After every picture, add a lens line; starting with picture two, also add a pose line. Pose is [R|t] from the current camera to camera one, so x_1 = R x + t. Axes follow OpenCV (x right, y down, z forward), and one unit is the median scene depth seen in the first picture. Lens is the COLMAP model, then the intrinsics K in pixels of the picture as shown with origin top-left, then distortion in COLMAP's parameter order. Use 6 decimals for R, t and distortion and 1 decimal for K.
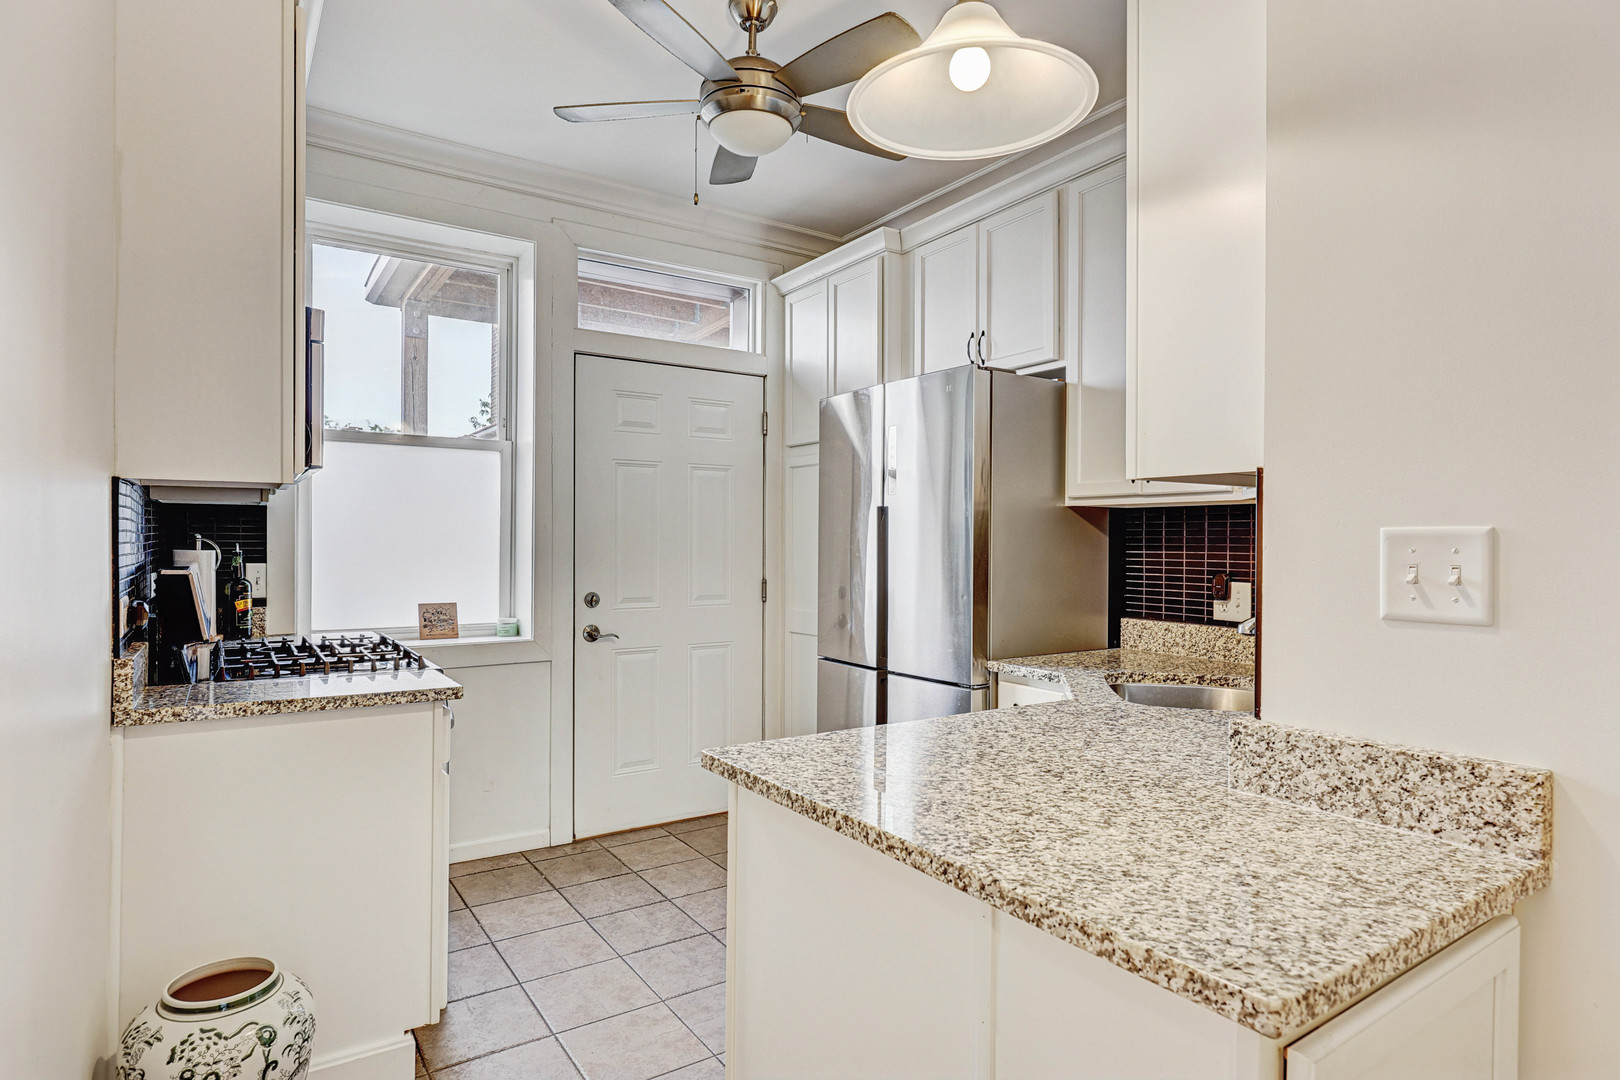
lens RADIAL K [[898.7, 0, 810.0], [0, 898.7, 540.0], [0, 0, 1]] dist [-0.001286, -0.000661]
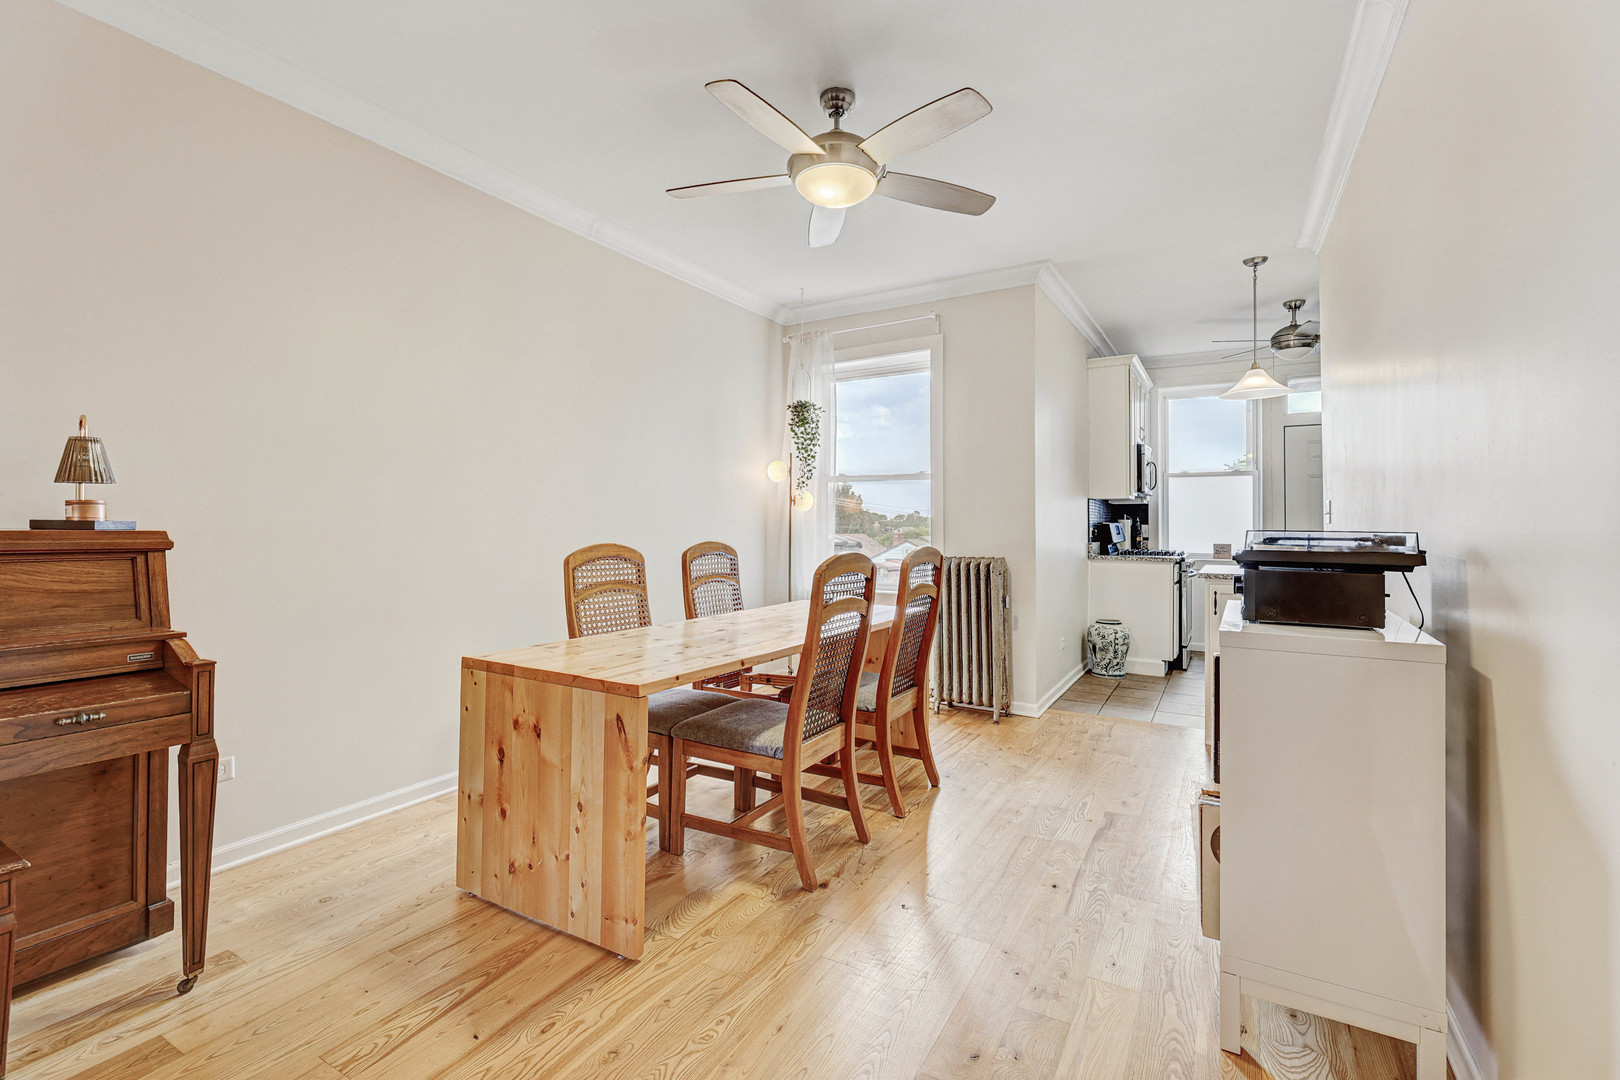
lens RADIAL K [[731.2, 0, 814.9], [0, 731.2, 522.5], [0, 0, 1]] dist [-0.001010, -0.000261]
pose [[0.453025, -0.006623, -0.891473, 1.271720], [-0.000830, 0.999969, -0.007850, 0.051179], [0.891497, 0.004297, 0.453006, -1.265842]]
